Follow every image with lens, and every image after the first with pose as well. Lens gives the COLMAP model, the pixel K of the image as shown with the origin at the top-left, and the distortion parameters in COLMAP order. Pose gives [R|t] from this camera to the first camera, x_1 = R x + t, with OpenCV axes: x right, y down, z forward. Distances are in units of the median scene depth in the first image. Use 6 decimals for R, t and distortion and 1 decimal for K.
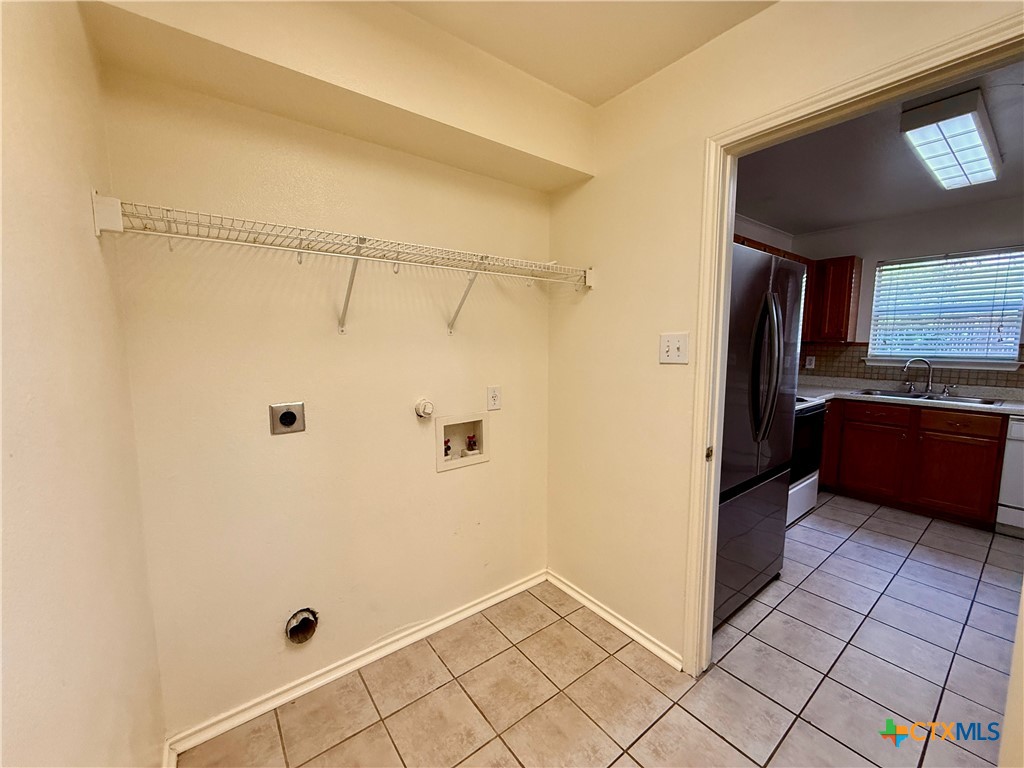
lens RADIAL K [[408.4, 0, 510.0], [0, 408.4, 384.4], [0, 0, 1]] dist [-0.000476, 0.000202]
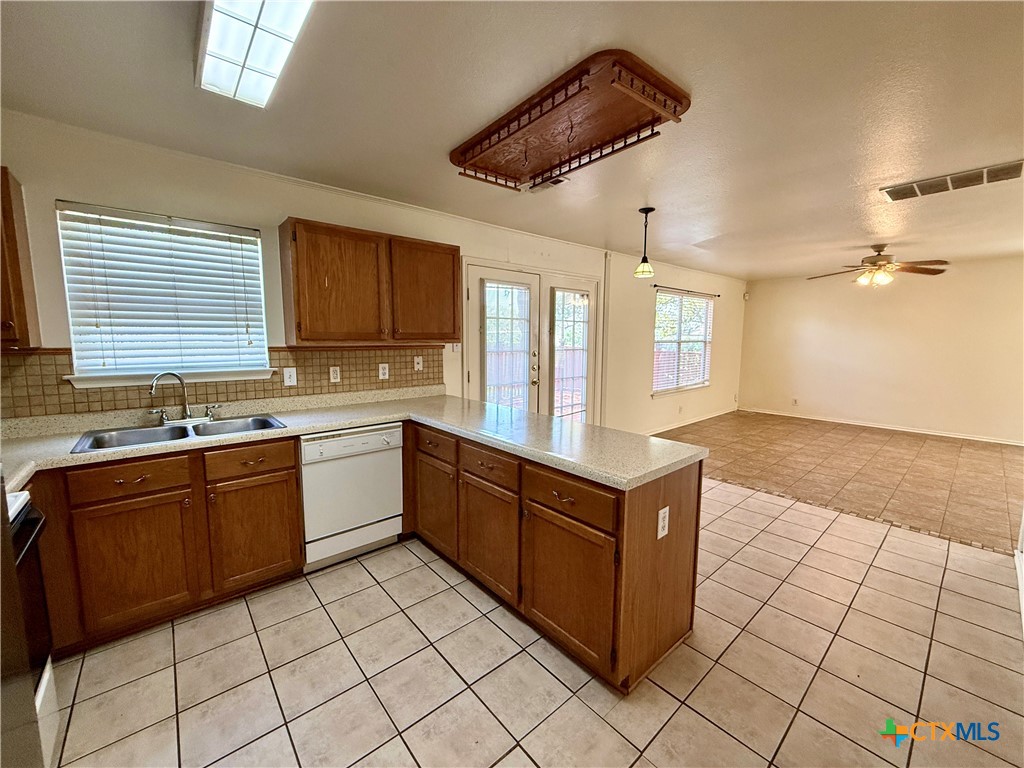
lens RADIAL K [[408.4, 0, 510.0], [0, 408.4, 384.4], [0, 0, 1]] dist [-0.000476, 0.000202]
pose [[-0.061039, -0.116048, 0.991366, 0.325645], [0.102321, 0.987258, 0.121867, -0.067553], [-0.992877, 0.108876, -0.048387, 0.496760]]
